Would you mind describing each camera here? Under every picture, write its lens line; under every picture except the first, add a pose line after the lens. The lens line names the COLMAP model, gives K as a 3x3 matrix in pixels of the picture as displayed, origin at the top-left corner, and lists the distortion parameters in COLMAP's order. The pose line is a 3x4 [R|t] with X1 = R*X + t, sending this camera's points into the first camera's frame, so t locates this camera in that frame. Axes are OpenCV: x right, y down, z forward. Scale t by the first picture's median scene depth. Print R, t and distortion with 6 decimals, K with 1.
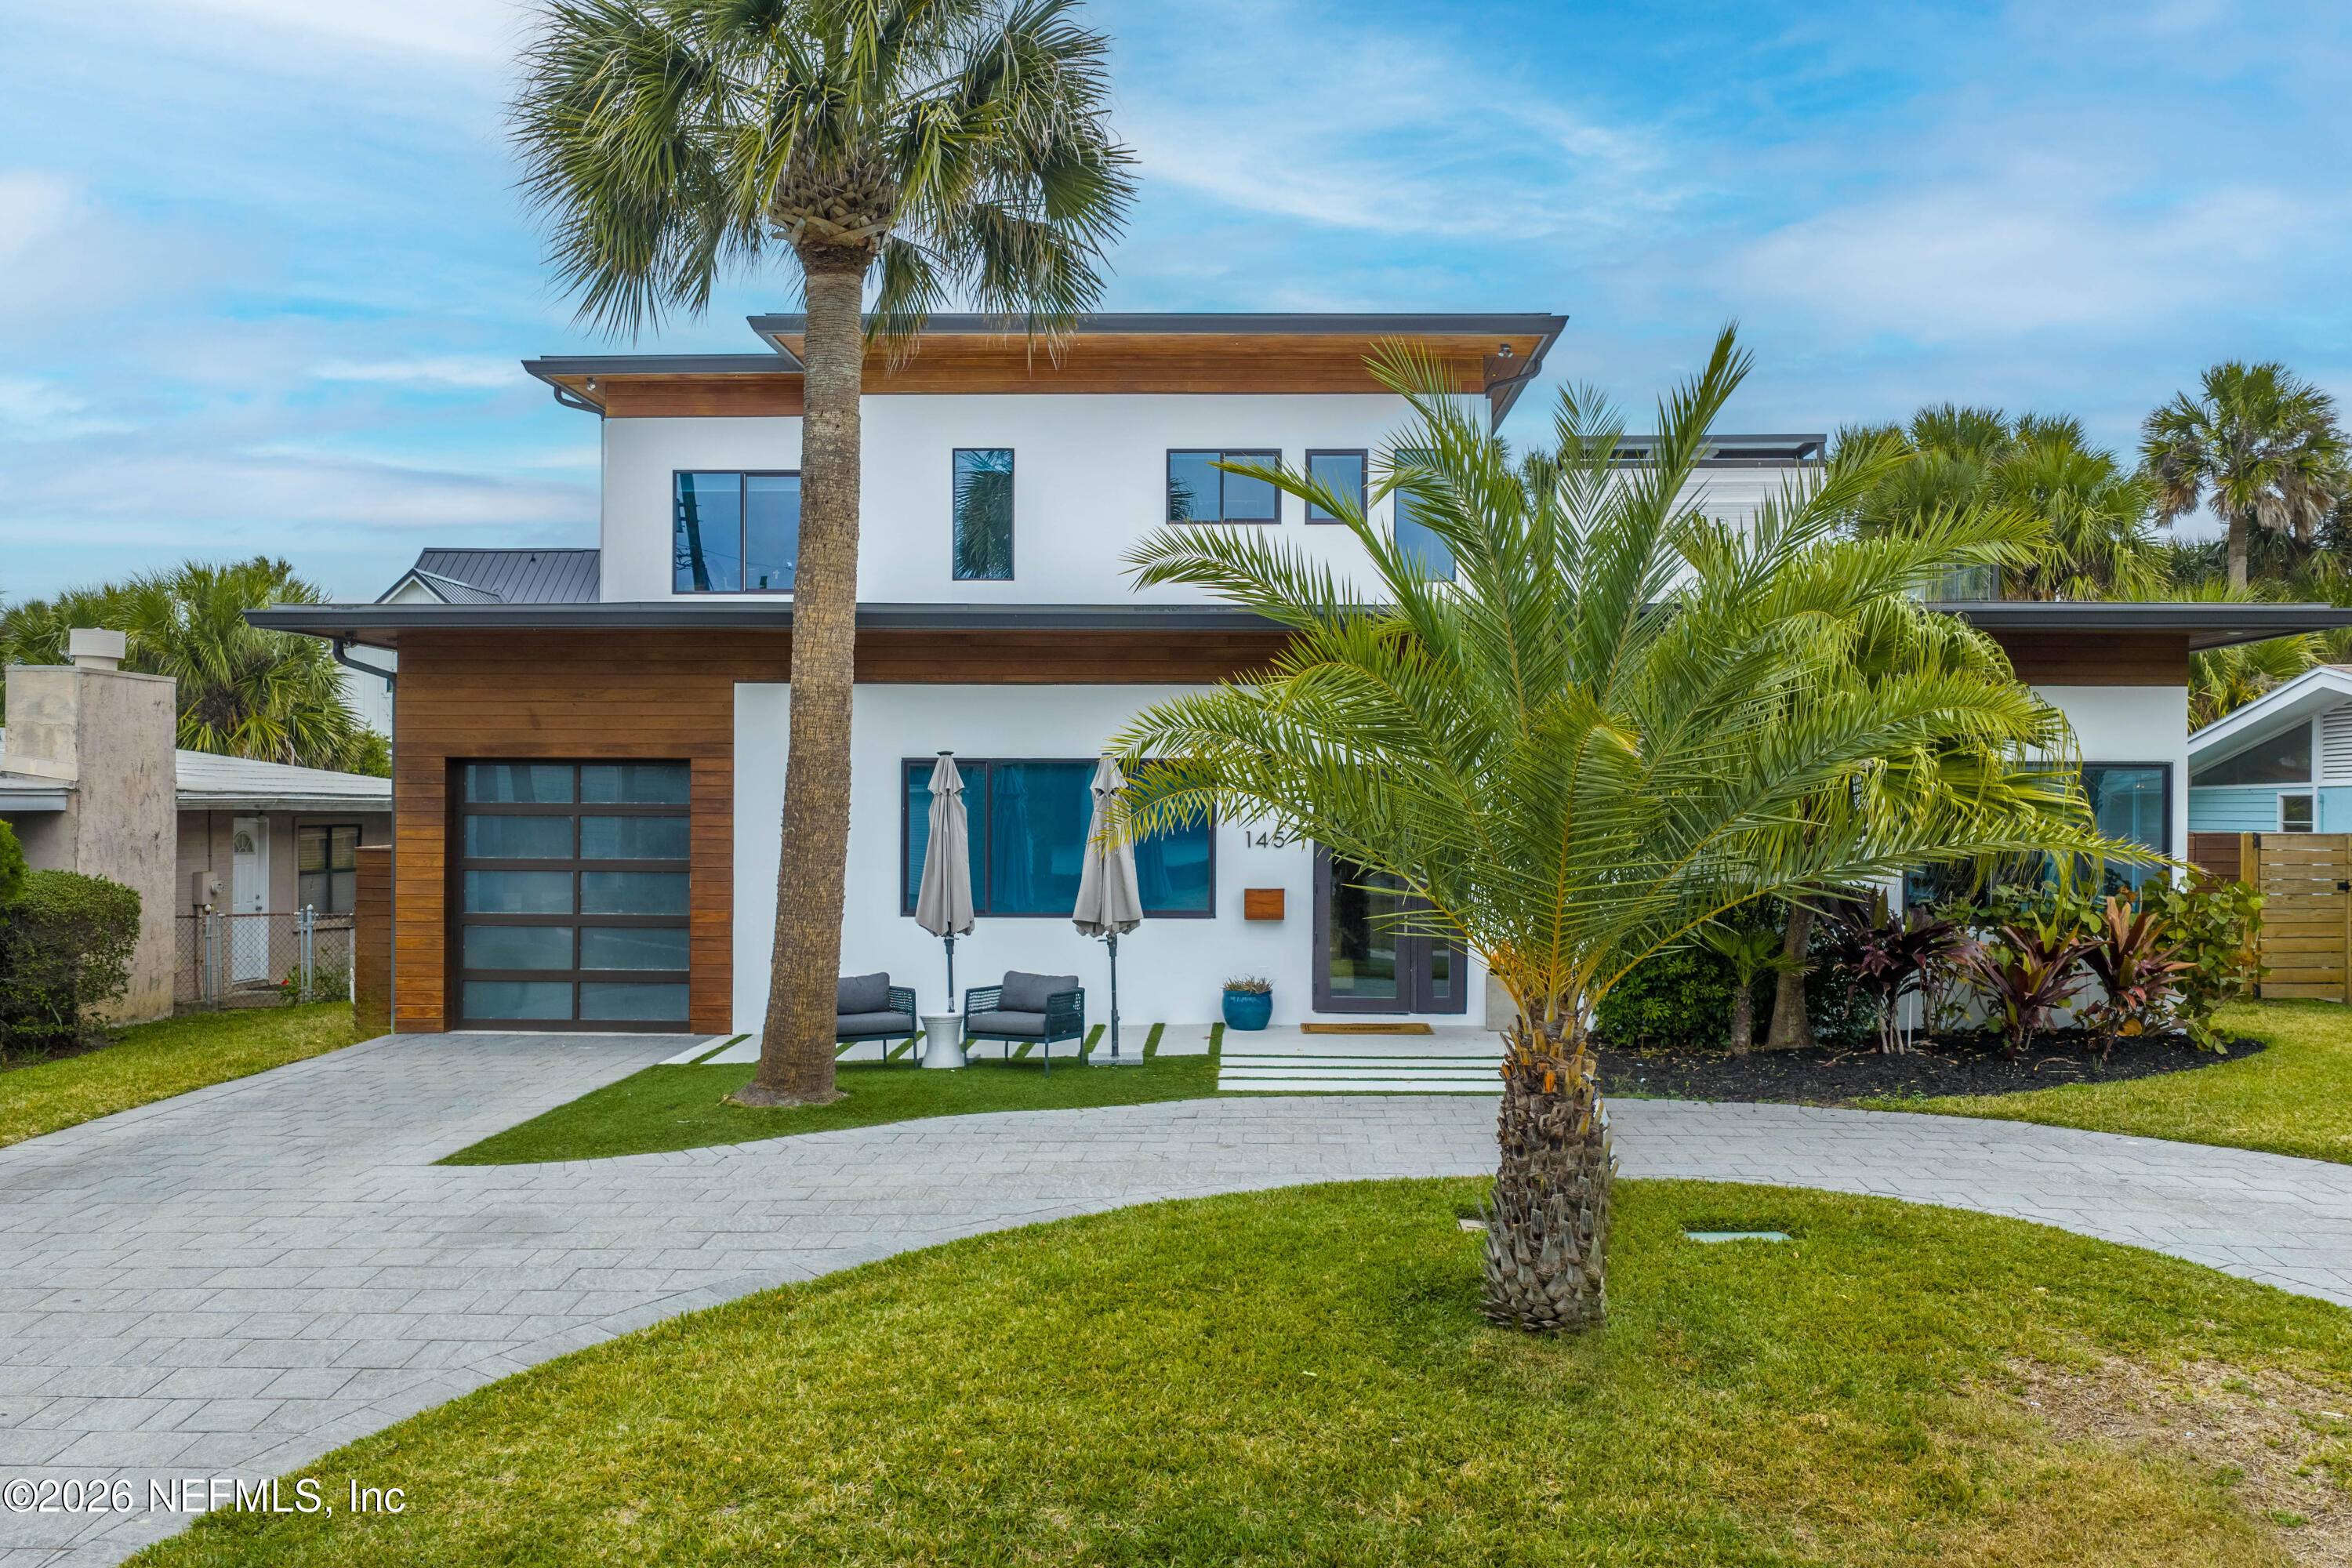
lens RADIAL K [[1953.3, 0, 1176.0], [0, 1953.3, 784.0], [0, 0, 1]] dist [0.008746, -0.009500]
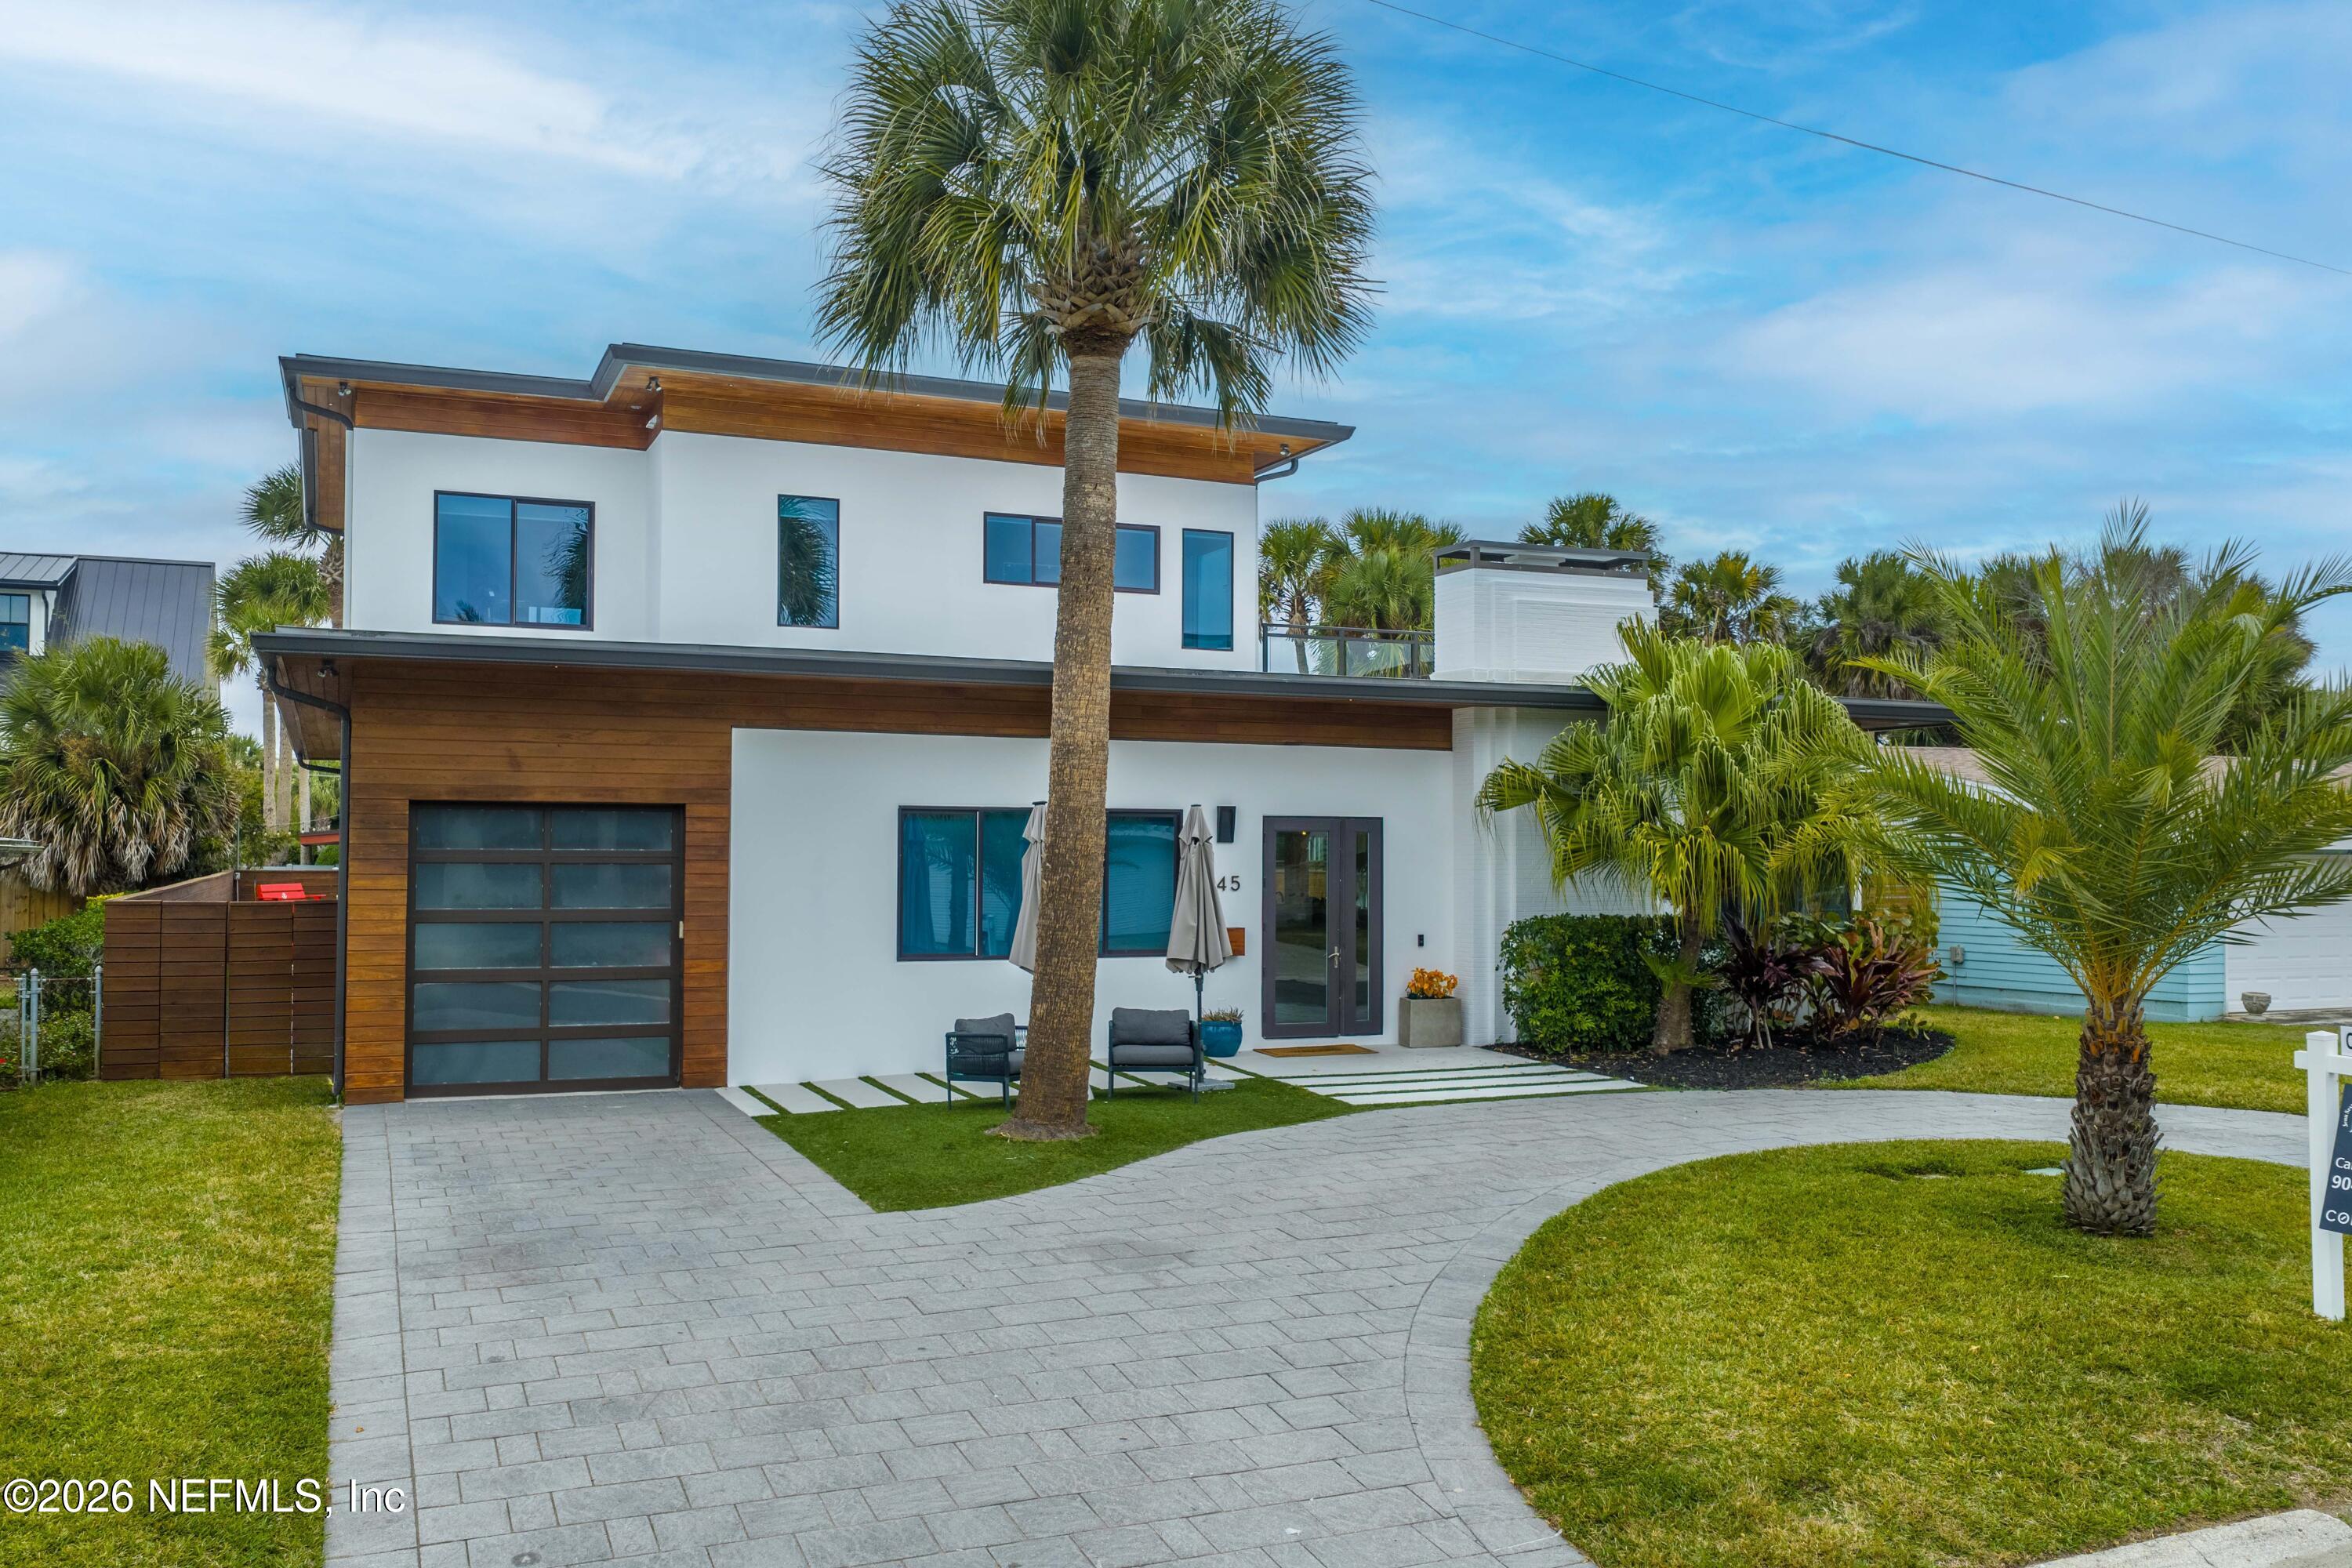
lens RADIAL K [[1953.3, 0, 1176.0], [0, 1953.3, 784.0], [0, 0, 1]] dist [0.008746, -0.009500]
pose [[0.899186, 0.015772, 0.437283, -0.457090], [-0.005830, 0.999693, -0.024068, -0.001174], [-0.437528, 0.019092, 0.899002, 0.018471]]
